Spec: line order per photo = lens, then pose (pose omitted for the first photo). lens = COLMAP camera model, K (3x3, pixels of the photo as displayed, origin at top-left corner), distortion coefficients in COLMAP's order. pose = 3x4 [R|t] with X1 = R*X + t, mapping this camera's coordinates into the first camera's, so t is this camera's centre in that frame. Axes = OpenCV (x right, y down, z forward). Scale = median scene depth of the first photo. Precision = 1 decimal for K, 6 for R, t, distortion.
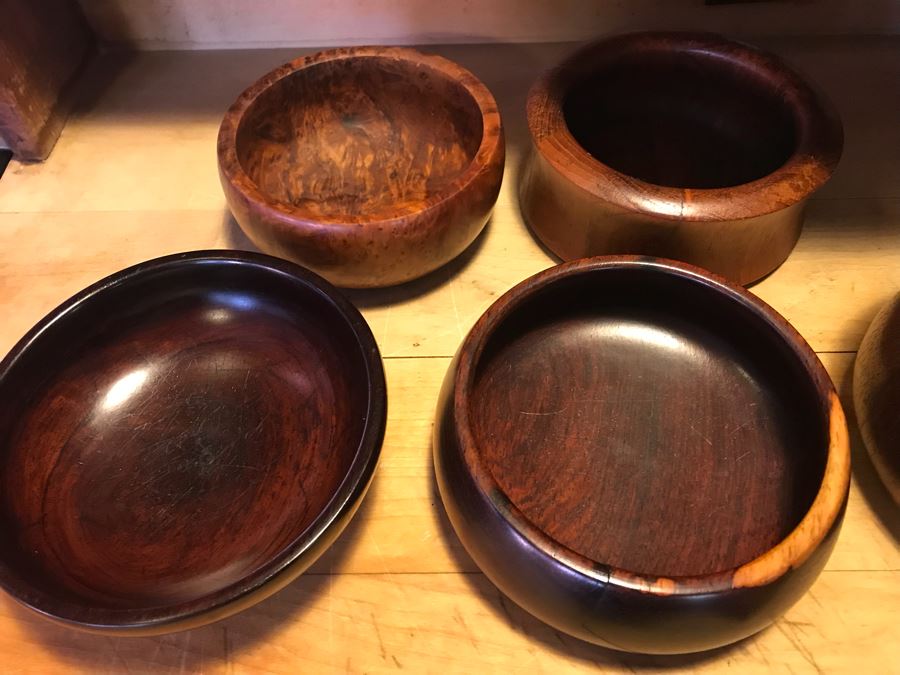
lens RADIAL K [[747.9, 0, 433.5], [0, 747.9, 340.2], [0, 0, 1]] dist [0.012881, -0.021762]
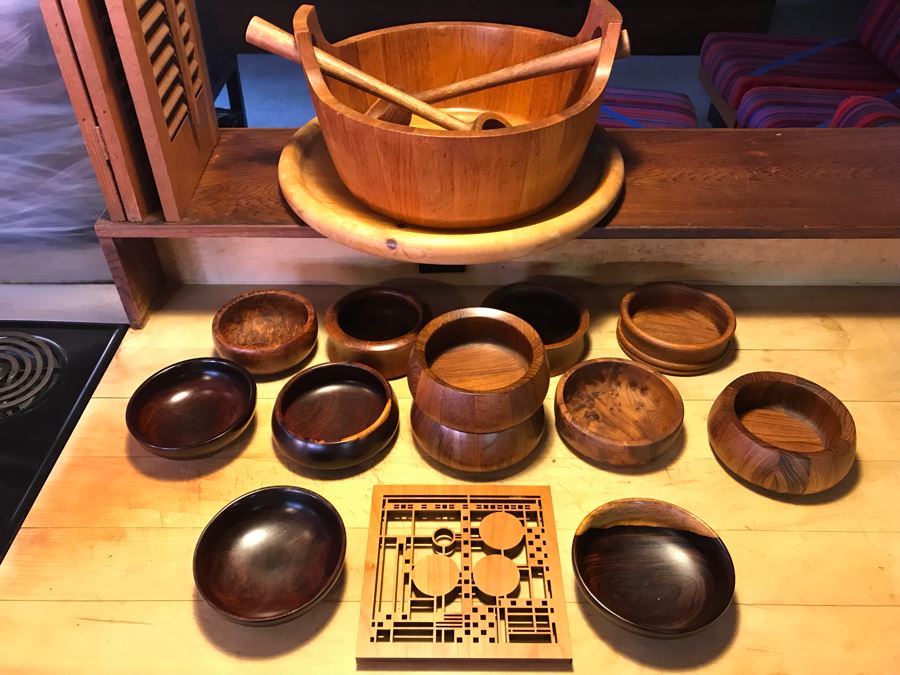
lens RADIAL K [[747.9, 0, 447.8], [0, 747.9, 332.9], [0, 0, 1]] dist [0.012881, -0.021762]
pose [[0.999625, 0.019574, 0.019172, 0.488226], [-0.014274, 0.969322, -0.245380, 0.405157], [-0.023387, 0.245014, 0.969237, -1.564697]]
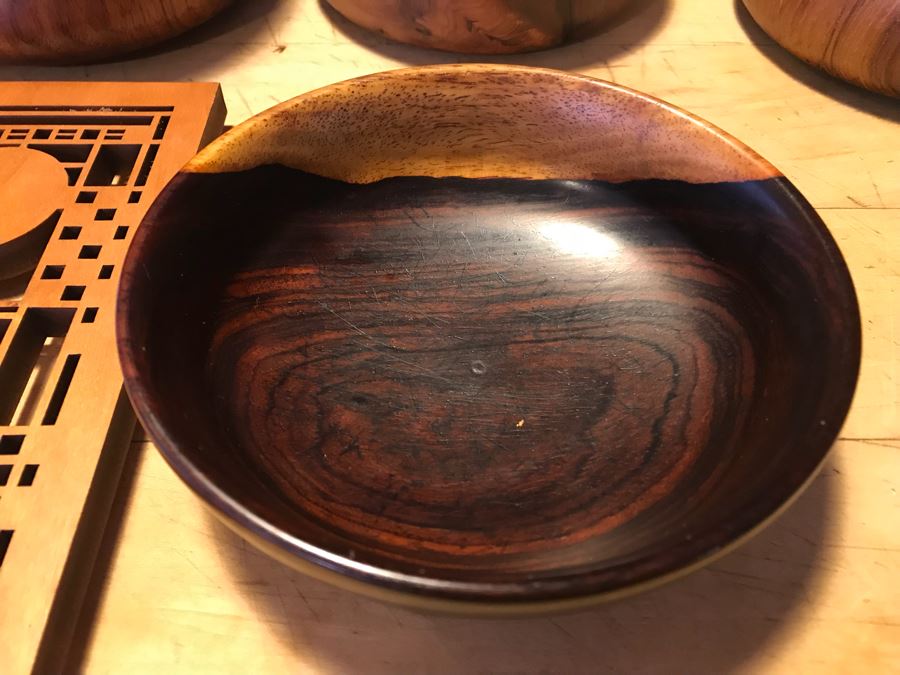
lens RADIAL K [[747.9, 0, 456.1], [0, 747.9, 334.9], [0, 0, 1]] dist [0.012881, -0.021762]
pose [[0.999192, 0.005945, 0.039747, 1.005415], [-0.003678, 0.998376, -0.056846, 0.554478], [-0.040020, 0.056654, 0.997591, -0.060283]]
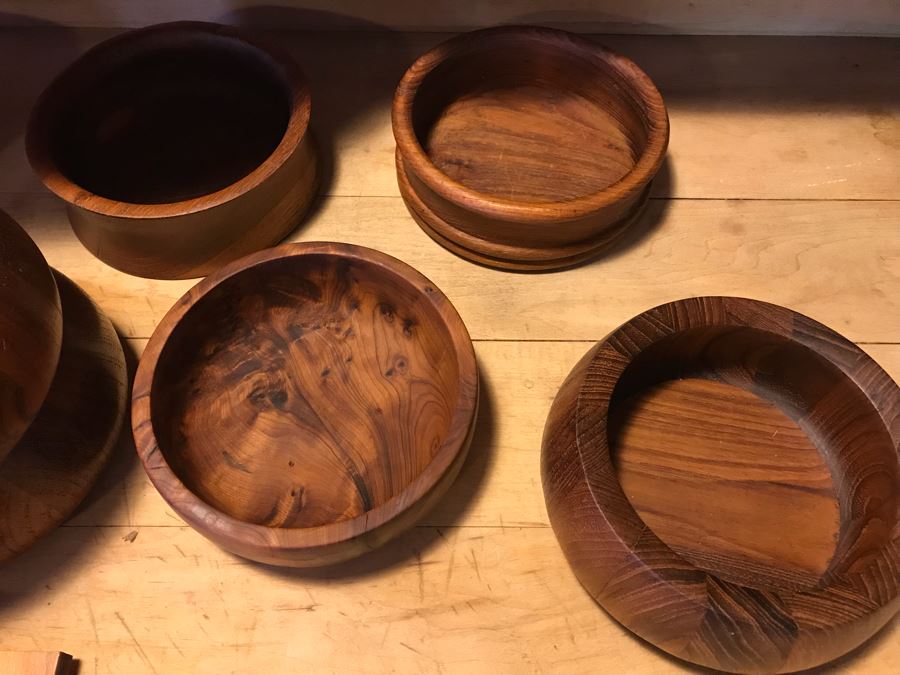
lens RADIAL K [[747.9, 0, 449.9], [0, 747.9, 336.9], [0, 0, 1]] dist [0.012881, -0.021762]
pose [[0.999149, 0.011994, 0.039463, 1.182049], [-0.015610, 0.995577, 0.092639, -0.090528], [-0.038178, -0.093177, 0.994917, -0.156612]]
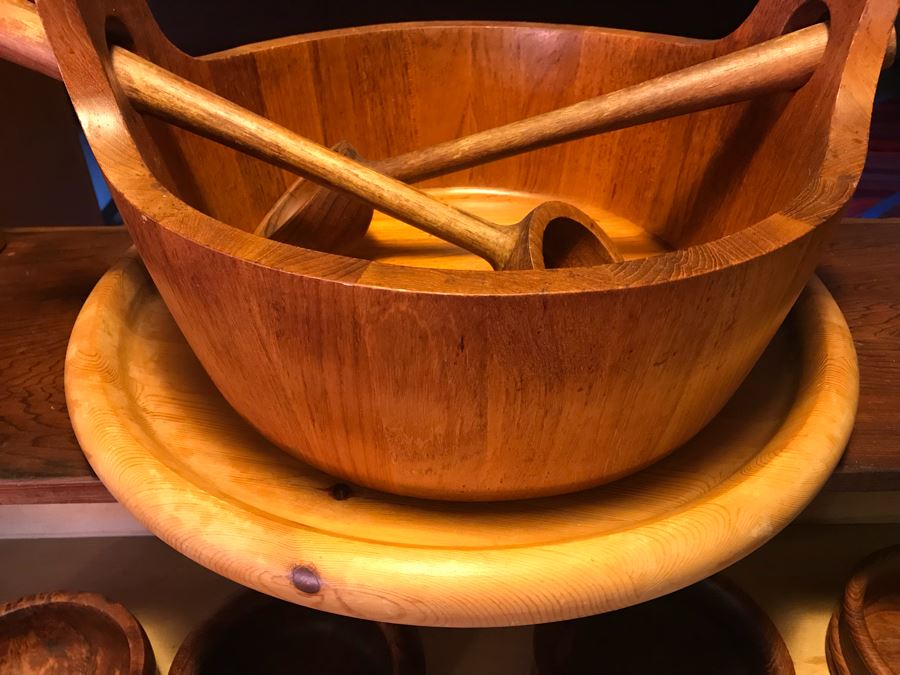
lens RADIAL K [[747.9, 0, 445.1], [0, 747.9, 329.5], [0, 0, 1]] dist [0.012881, -0.021762]
pose [[0.999364, 0.006176, 0.035115, 0.472242], [0.005868, 0.942955, -0.332869, -0.381014], [-0.035168, 0.332863, 0.942319, -0.289531]]
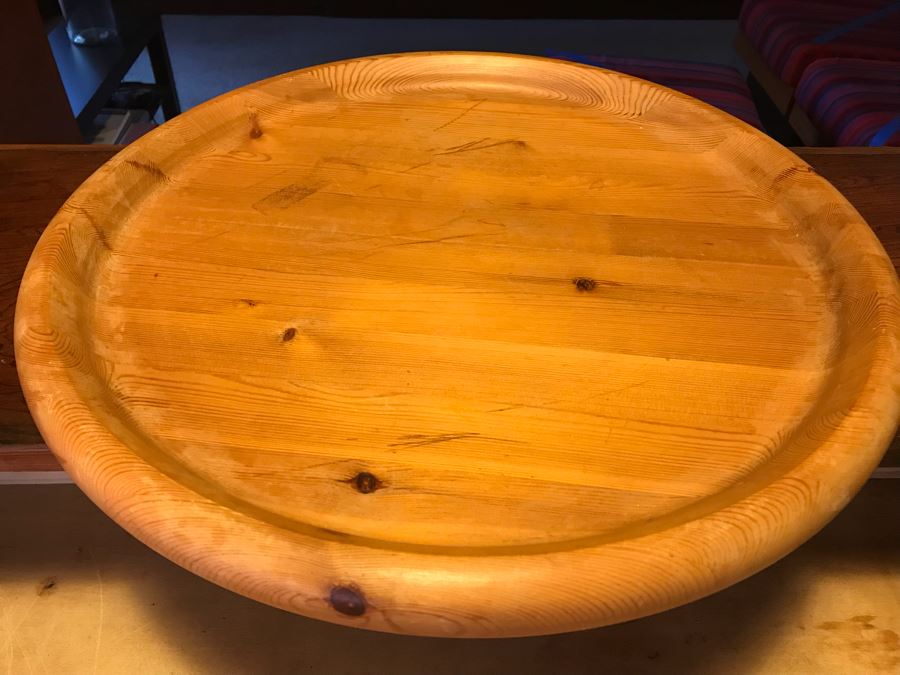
lens RADIAL K [[747.9, 0, 446.5], [0, 747.9, 333.0], [0, 0, 1]] dist [0.012881, -0.021762]
pose [[0.992315, -0.048229, 0.113953, 0.380519], [0.071153, 0.975836, -0.206593, -0.484323], [-0.101236, 0.213114, 0.971768, -0.177377]]
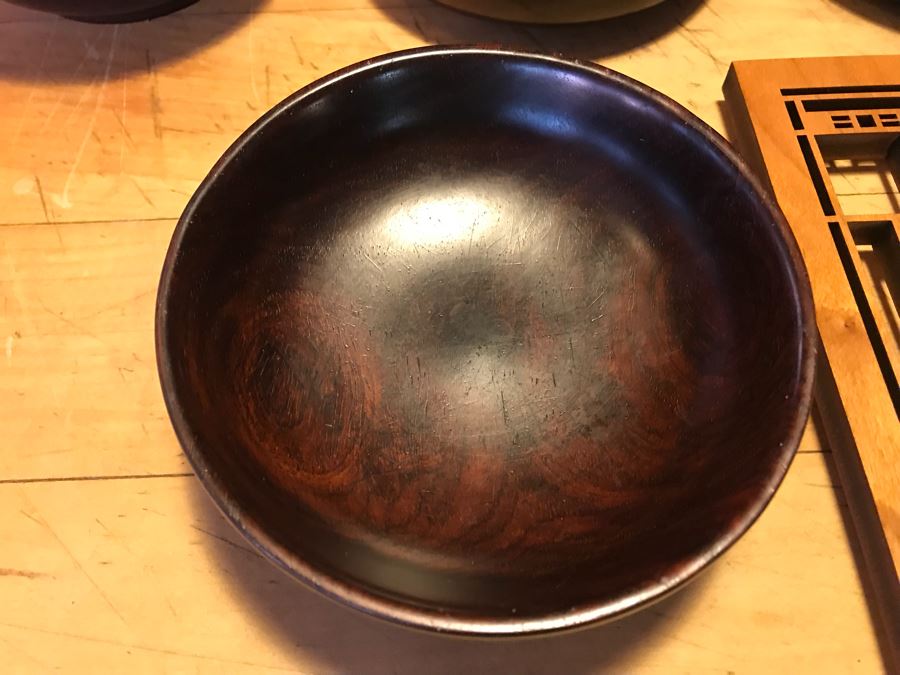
lens RADIAL K [[747.9, 0, 435.1], [0, 747.9, 336.0], [0, 0, 1]] dist [0.012881, -0.021762]
pose [[0.999298, -0.026041, 0.026948, 0.054002], [0.022883, 0.993497, 0.111531, 0.459853], [-0.029677, -0.110836, 0.993396, -0.053199]]
